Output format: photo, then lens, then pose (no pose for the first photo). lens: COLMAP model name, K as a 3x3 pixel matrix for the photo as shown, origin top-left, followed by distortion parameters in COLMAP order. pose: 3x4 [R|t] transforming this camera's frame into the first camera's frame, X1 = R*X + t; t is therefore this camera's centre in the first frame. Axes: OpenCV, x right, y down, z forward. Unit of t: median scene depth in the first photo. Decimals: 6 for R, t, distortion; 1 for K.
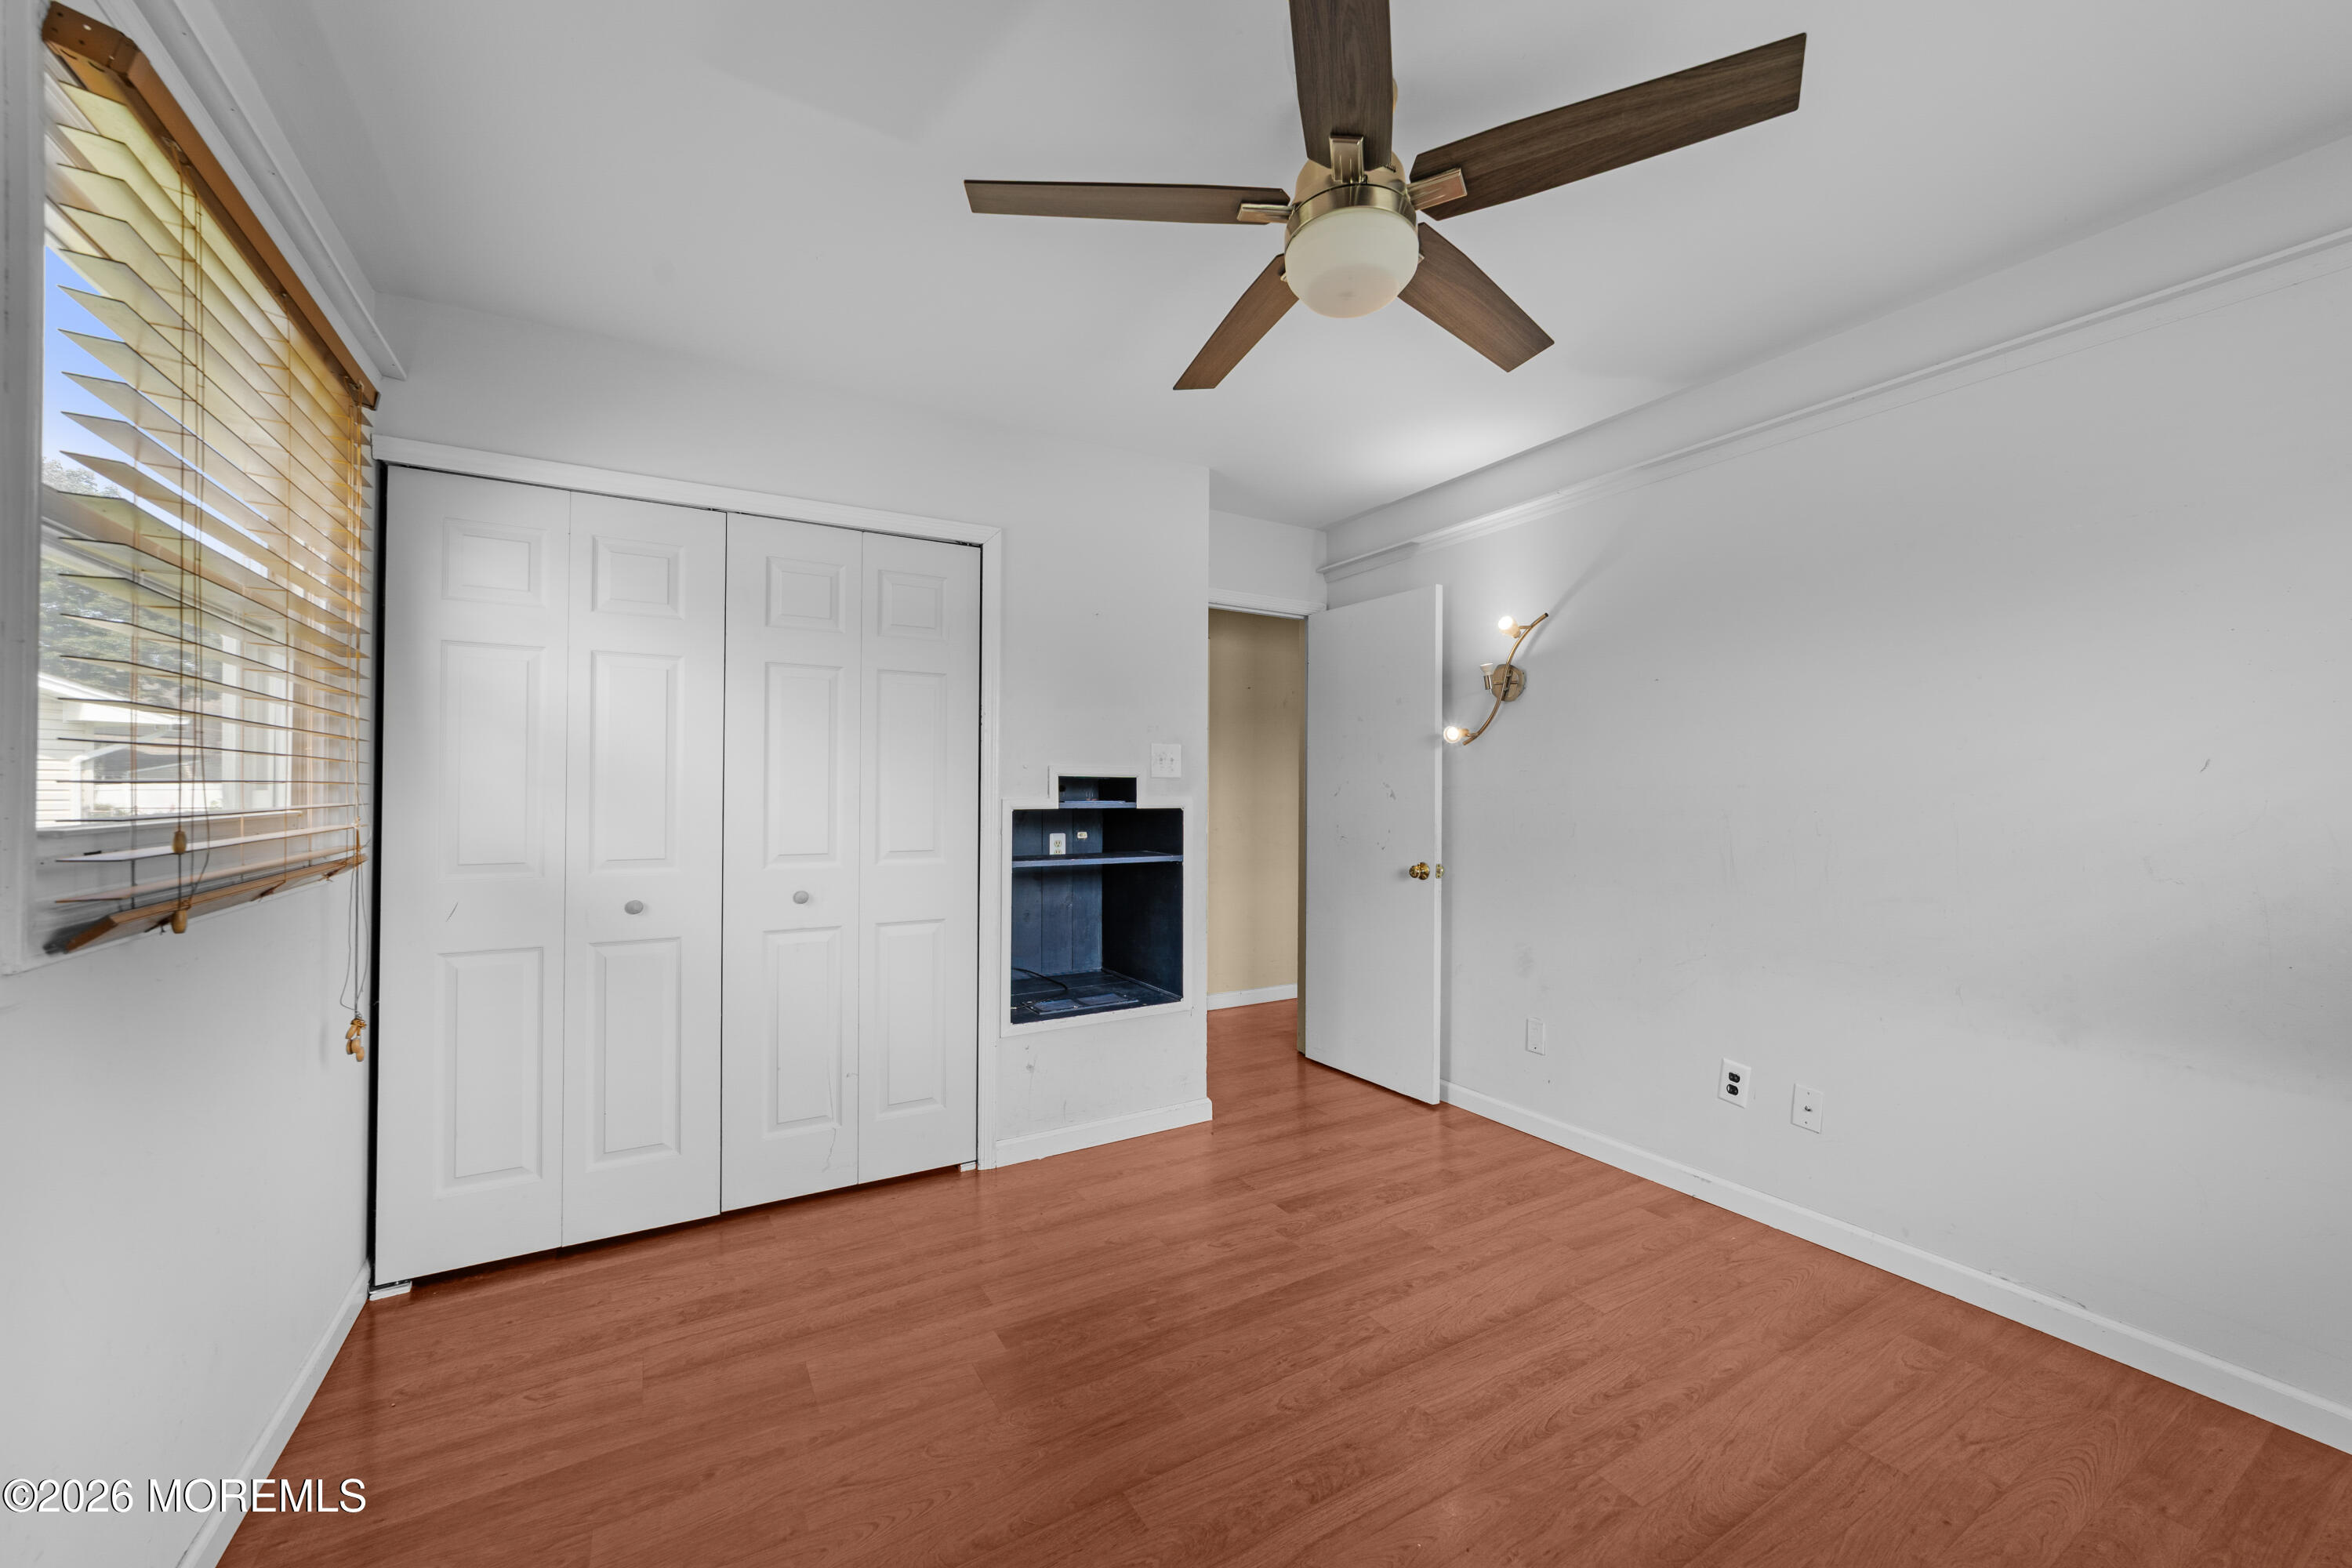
lens RADIAL K [[914.5, 0, 1182.6], [0, 914.5, 781.3], [0, 0, 1]] dist [0.000520, 0.000243]
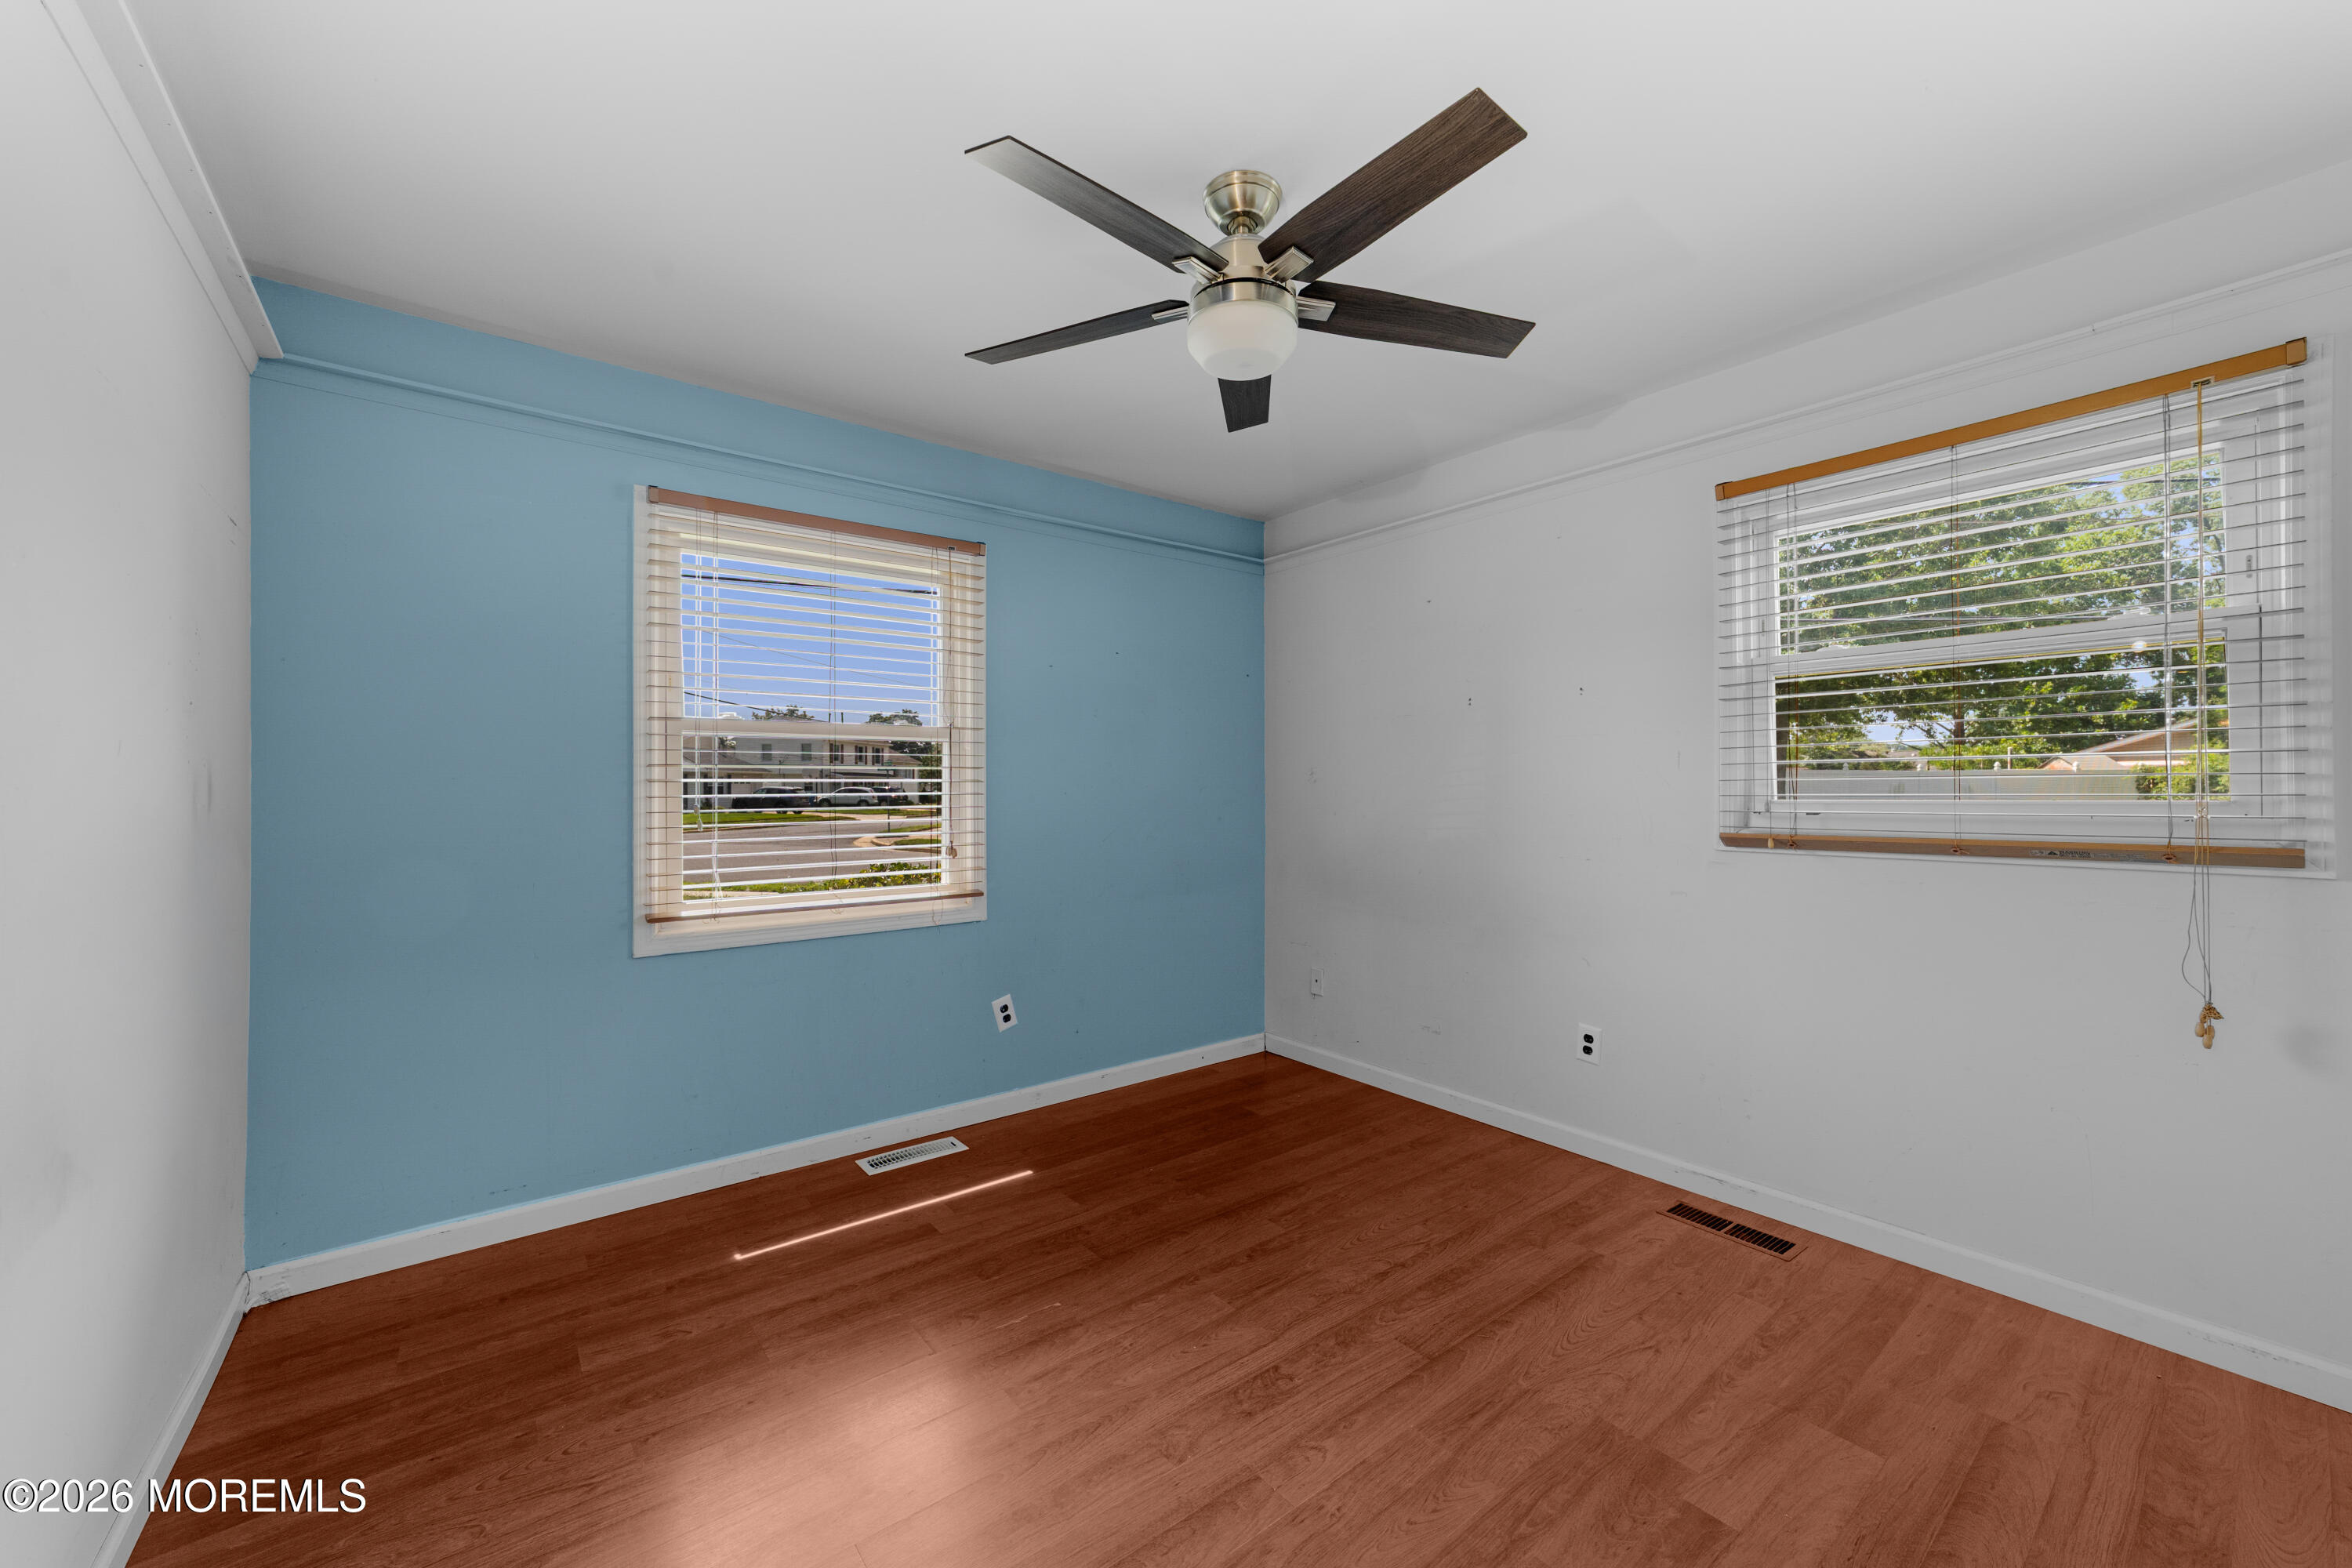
lens RADIAL K [[914.5, 0, 1182.6], [0, 914.5, 781.3], [0, 0, 1]] dist [0.000520, 0.000243]
pose [[-0.991540, 0.002176, -0.129781, 0.377664], [0.003384, 0.999953, -0.009090, 0.017080], [0.129755, -0.009453, -0.991501, 1.967268]]
